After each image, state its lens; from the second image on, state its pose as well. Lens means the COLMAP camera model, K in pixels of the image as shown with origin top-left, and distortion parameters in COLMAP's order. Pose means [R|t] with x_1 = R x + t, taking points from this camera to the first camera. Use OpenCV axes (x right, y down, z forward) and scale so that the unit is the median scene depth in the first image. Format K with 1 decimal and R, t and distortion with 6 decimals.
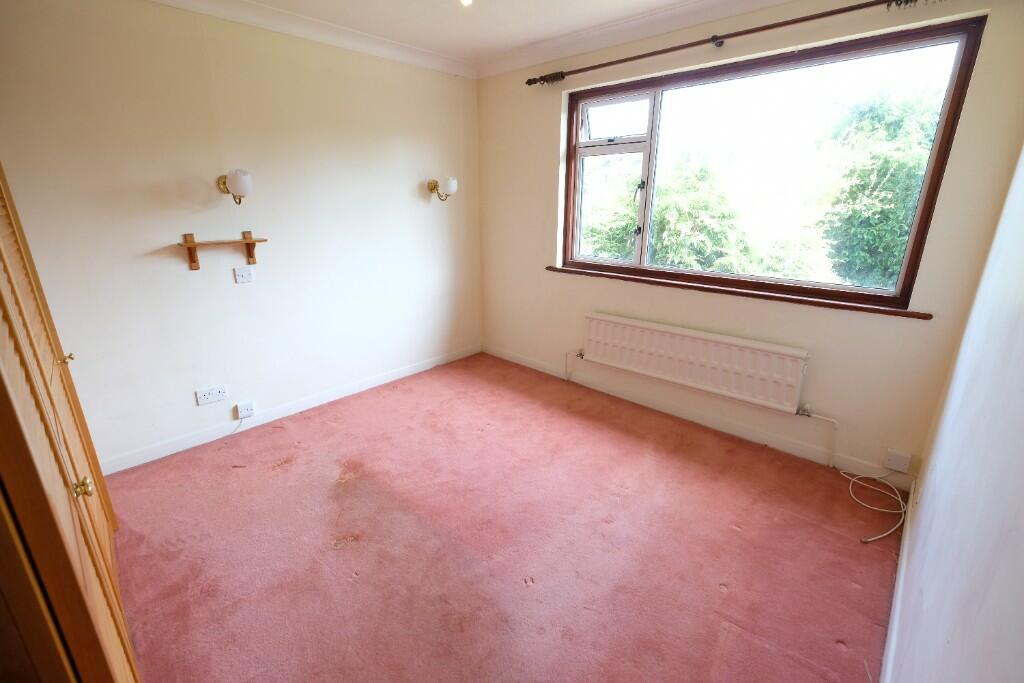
lens RADIAL K [[446.2, 0, 515.2], [0, 446.2, 335.2], [0, 0, 1]] dist [-0.002099, -0.000179]
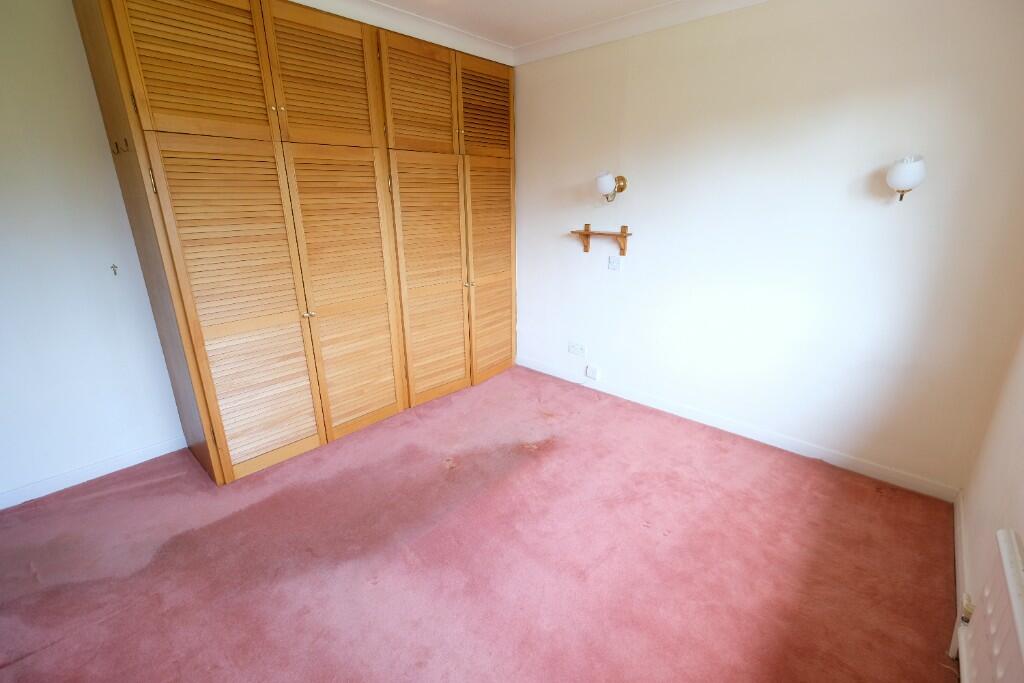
lens RADIAL K [[446.2, 0, 515.2], [0, 446.2, 335.2], [0, 0, 1]] dist [-0.002099, -0.000179]
pose [[0.013309, 0.301453, -0.953388, 0.525814], [-0.285793, 0.914844, 0.285276, -0.214383], [0.958199, 0.268675, 0.098329, 0.673317]]
